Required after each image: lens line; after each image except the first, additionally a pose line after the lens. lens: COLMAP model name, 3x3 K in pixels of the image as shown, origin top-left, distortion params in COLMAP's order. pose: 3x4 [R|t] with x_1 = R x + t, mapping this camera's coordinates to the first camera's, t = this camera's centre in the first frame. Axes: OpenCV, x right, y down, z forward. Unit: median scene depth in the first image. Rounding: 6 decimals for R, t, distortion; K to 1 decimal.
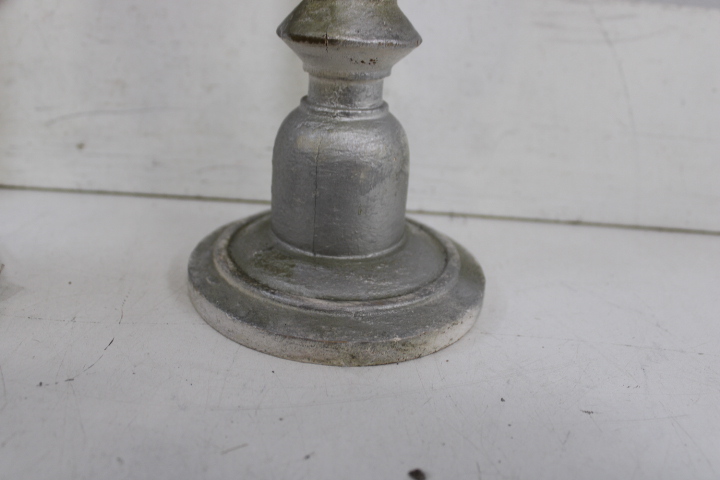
lens RADIAL K [[633.6, 0, 360.0], [0, 633.6, 240.0], [0, 0, 1]] dist [-0.154346, 0.119220]
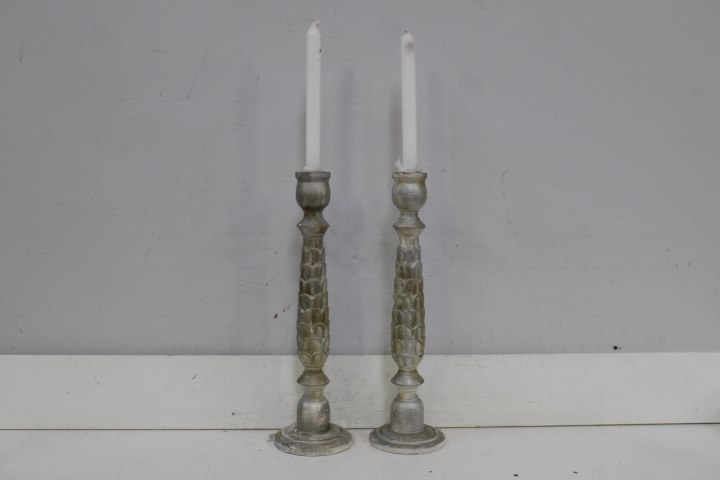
lens RADIAL K [[744.4, 0, 360.0], [0, 744.4, 240.0], [0, 0, 1]] dist [-0.099366, 0.012788]
pose [[0.997143, -0.068891, 0.030997, -0.296448], [0.075316, 0.938381, -0.337295, 0.308644], [-0.005851, 0.338666, 0.940889, -2.897788]]
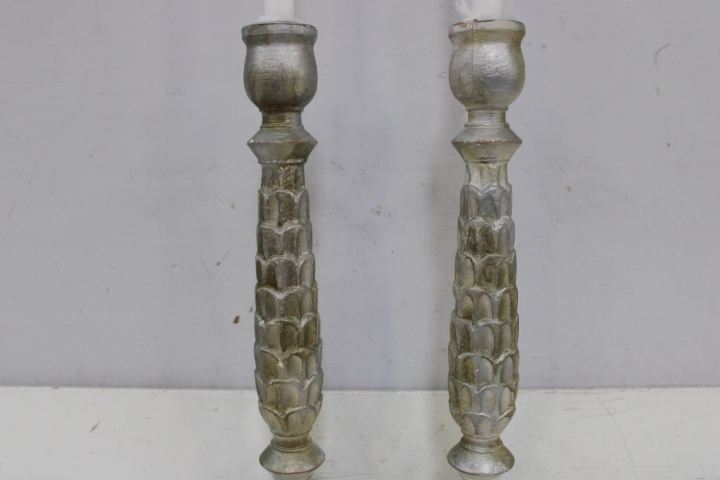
lens RADIAL K [[633.6, 0, 360.0], [0, 633.6, 240.0], [0, 0, 1]] dist [-0.154346, 0.119220]
pose [[0.995941, -0.076439, -0.047534, -0.179491], [0.059075, 0.953494, -0.295566, -0.331441], [0.067917, 0.291558, 0.954139, -0.860549]]
